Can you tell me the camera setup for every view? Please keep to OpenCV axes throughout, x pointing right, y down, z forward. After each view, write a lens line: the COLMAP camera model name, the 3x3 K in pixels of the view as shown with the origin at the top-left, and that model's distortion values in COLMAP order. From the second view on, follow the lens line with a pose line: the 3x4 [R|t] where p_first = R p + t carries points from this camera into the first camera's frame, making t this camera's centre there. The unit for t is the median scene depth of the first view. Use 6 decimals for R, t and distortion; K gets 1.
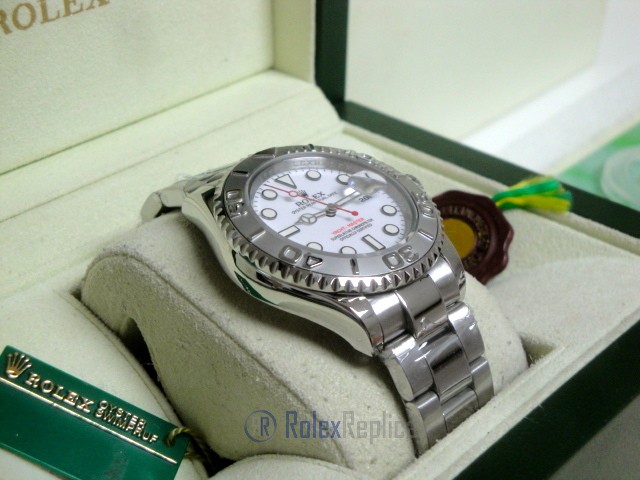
lens RADIAL K [[1138.4, 0, 328.7], [0, 1138.4, 241.6], [0, 0, 1]] dist [0.103515, 0.319316]
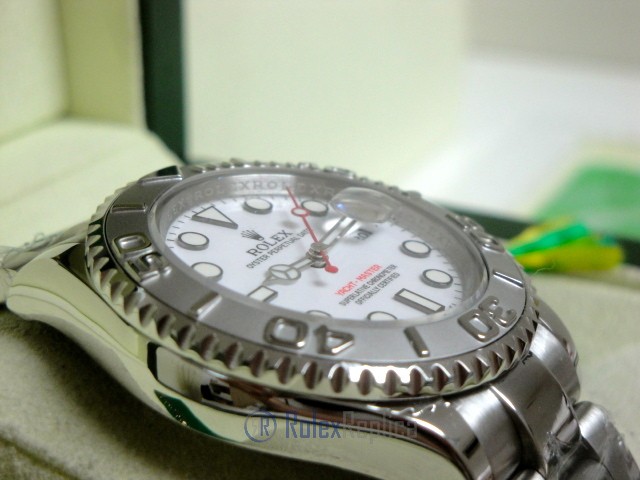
lens RADIAL K [[1396.8, 0, 320.0], [0, 1396.8, 240.0], [0, 0, 1]] dist [0.105039, 0.581323]
pose [[0.967758, -0.112151, 0.225535, -0.136525], [0.146011, 0.979398, -0.139502, 0.052740], [-0.205244, 0.167934, 0.964196, 0.386899]]
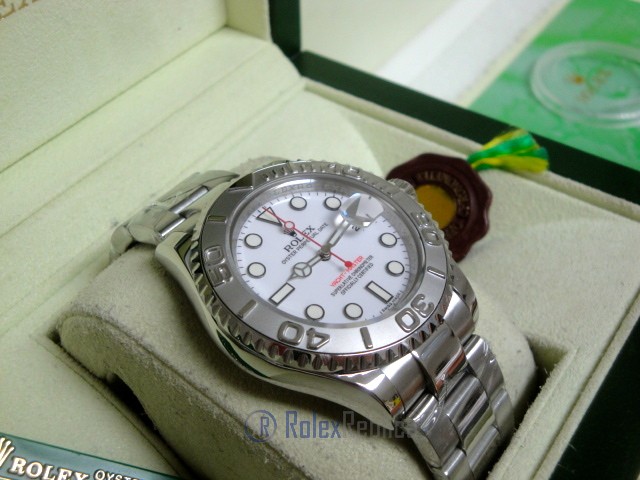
lens RADIAL K [[809.5, 0, 320.0], [0, 809.5, 240.0], [0, 0, 1]] dist [0.009334, 0.047283]
pose [[0.993467, -0.103979, 0.047024, -0.030132], [0.091091, 0.970763, 0.222084, -0.174128], [-0.068741, -0.216349, 0.973893, 0.388602]]
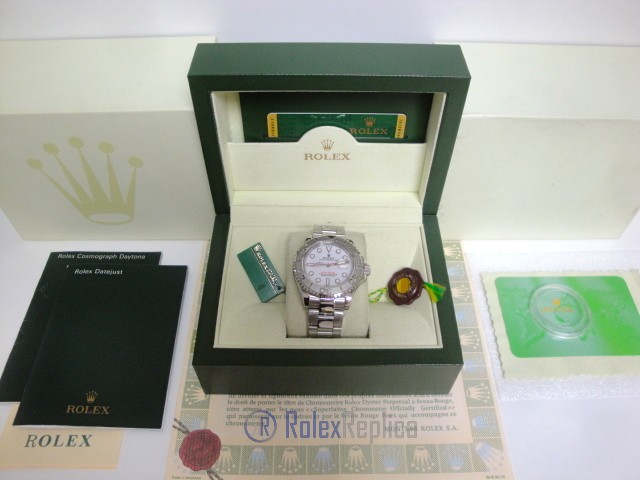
lens RADIAL K [[509.5, 0, 320.0], [0, 509.5, 240.0], [0, 0, 1]] dist [-0.177227, 0.123794]
pose [[0.665510, 0.568113, -0.484090, 0.660898], [-0.386900, 0.817215, 0.427162, -0.710139], [0.638283, -0.096987, 0.763668, -0.150051]]
